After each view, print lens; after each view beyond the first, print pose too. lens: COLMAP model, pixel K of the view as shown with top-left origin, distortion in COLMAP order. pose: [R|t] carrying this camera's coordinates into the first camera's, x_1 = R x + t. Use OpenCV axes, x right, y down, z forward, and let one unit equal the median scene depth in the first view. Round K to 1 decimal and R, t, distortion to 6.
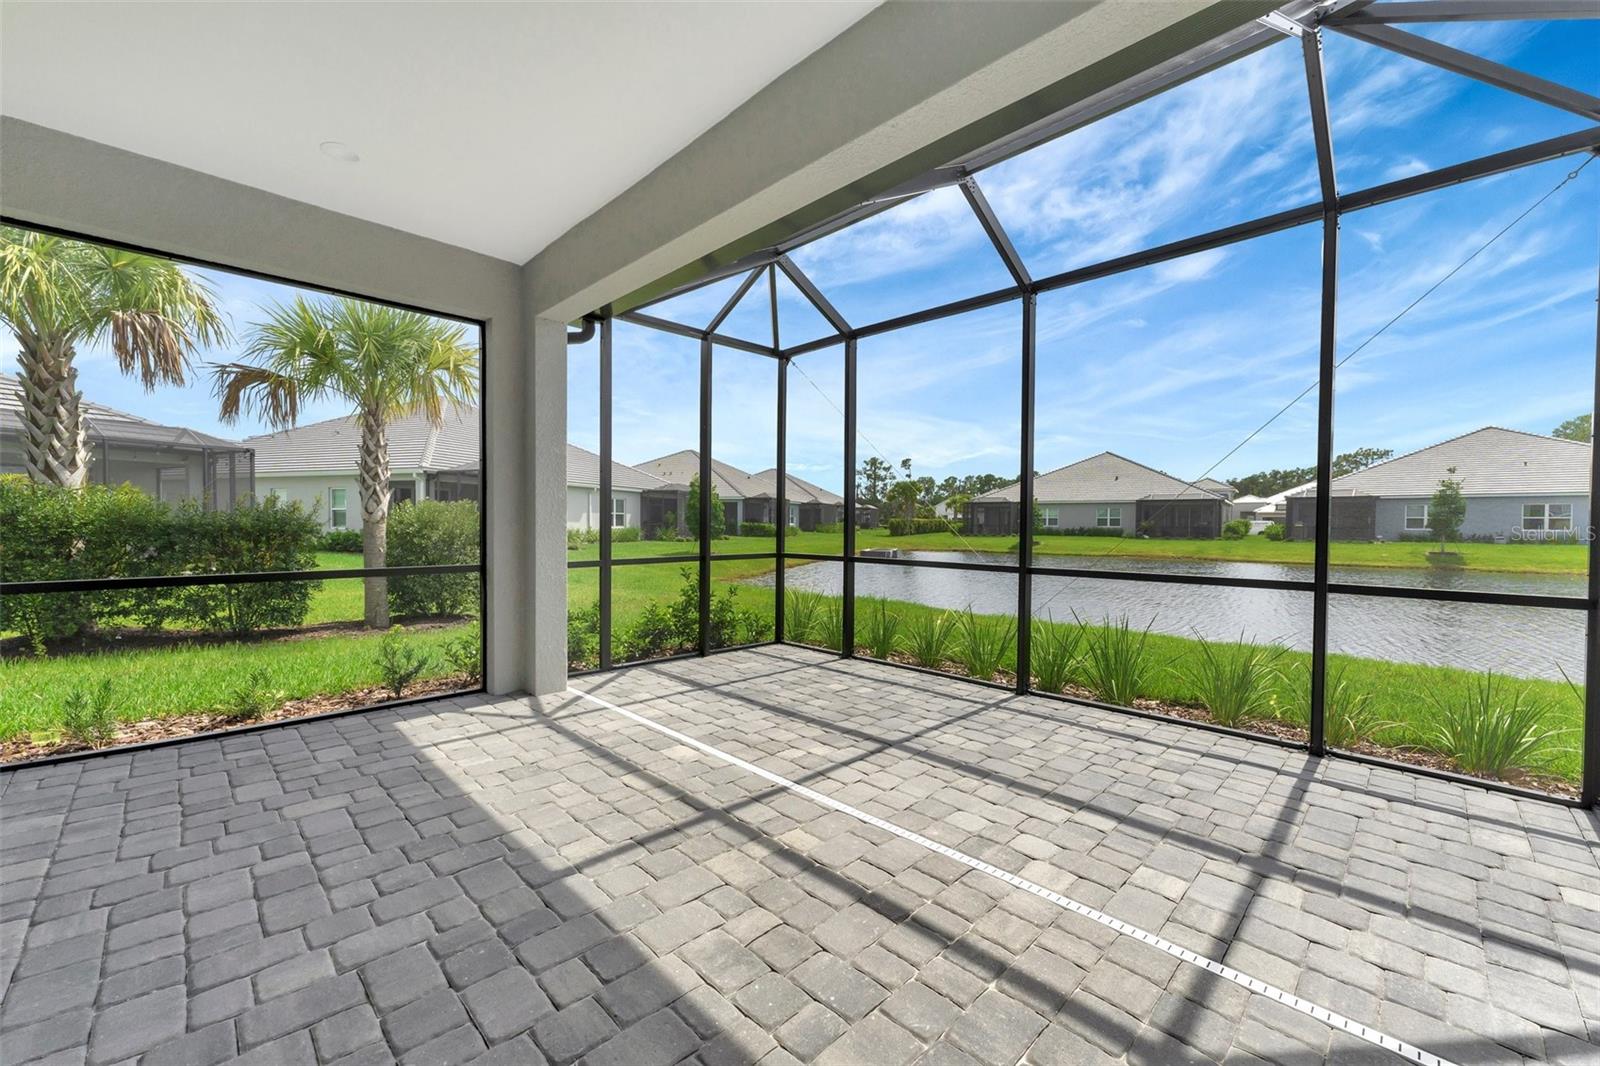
lens RADIAL K [[635.7, 0, 793.2], [0, 635.7, 526.3], [0, 0, 1]] dist [0.000901, -0.000209]
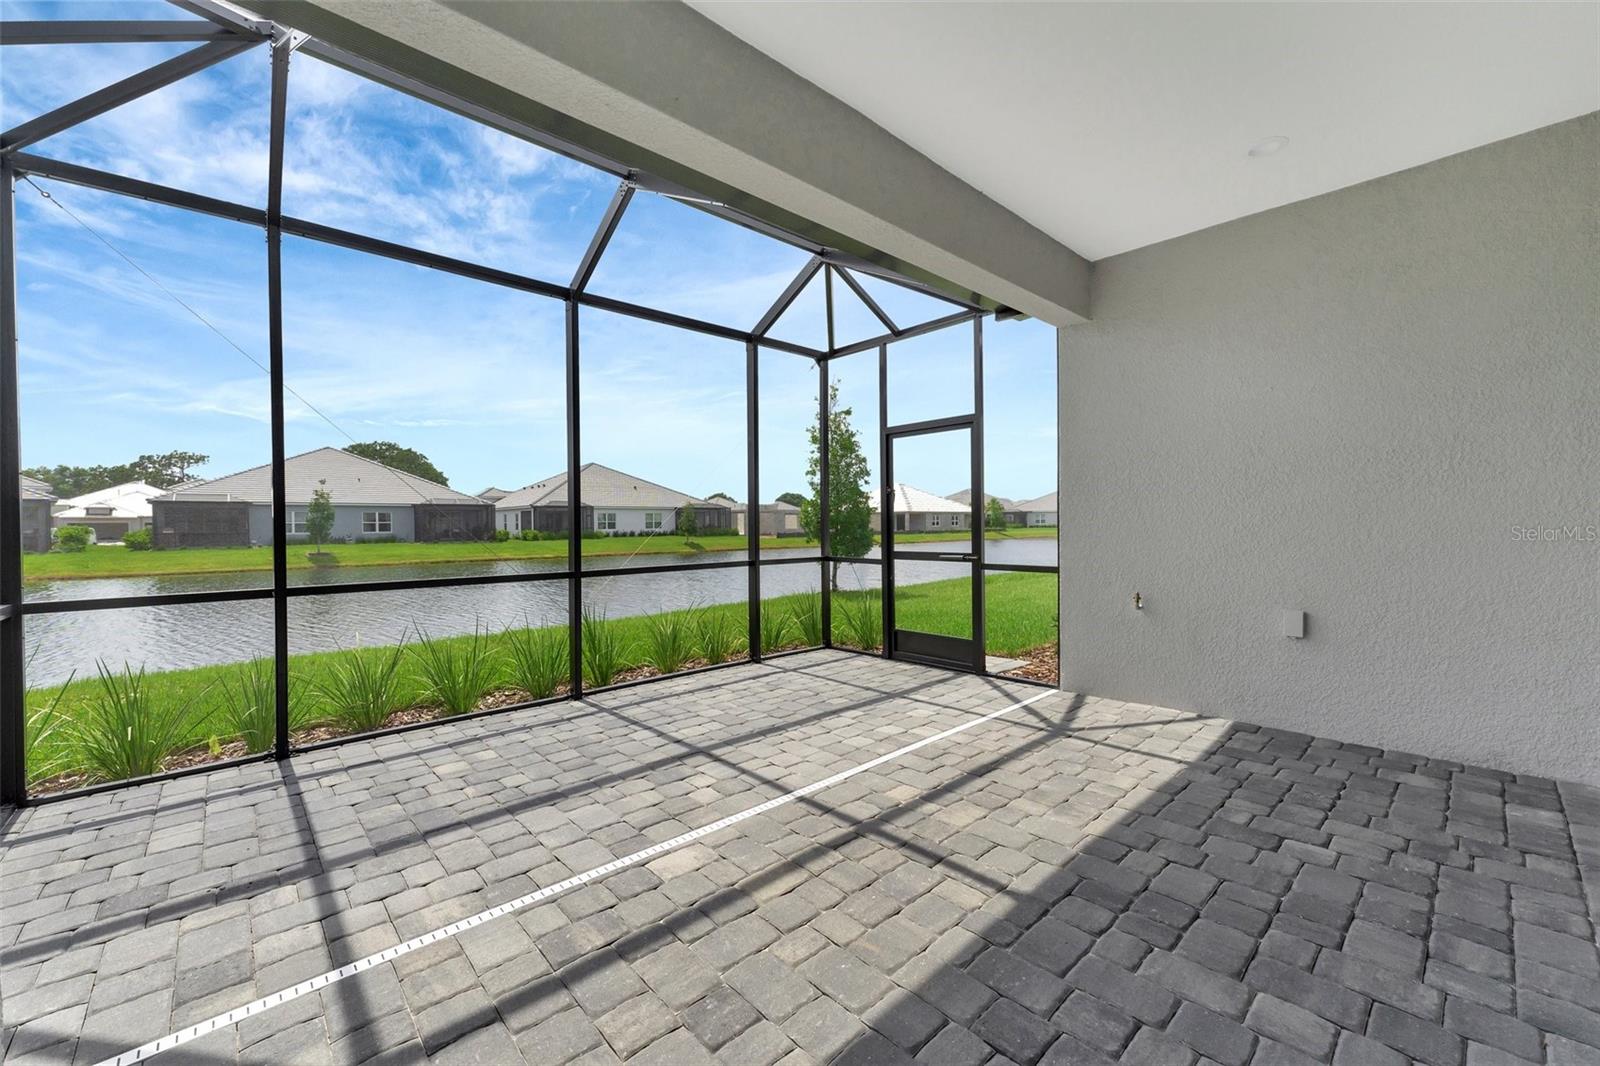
lens RADIAL K [[635.7, 0, 792.9], [0, 635.7, 529.2], [0, 0, 1]] dist [0.000901, -0.000209]
pose [[0.037338, -0.014792, 0.999193, -0.783489], [0.018865, 0.999723, 0.014095, -0.015844], [-0.999125, 0.018324, 0.037606, 0.762532]]
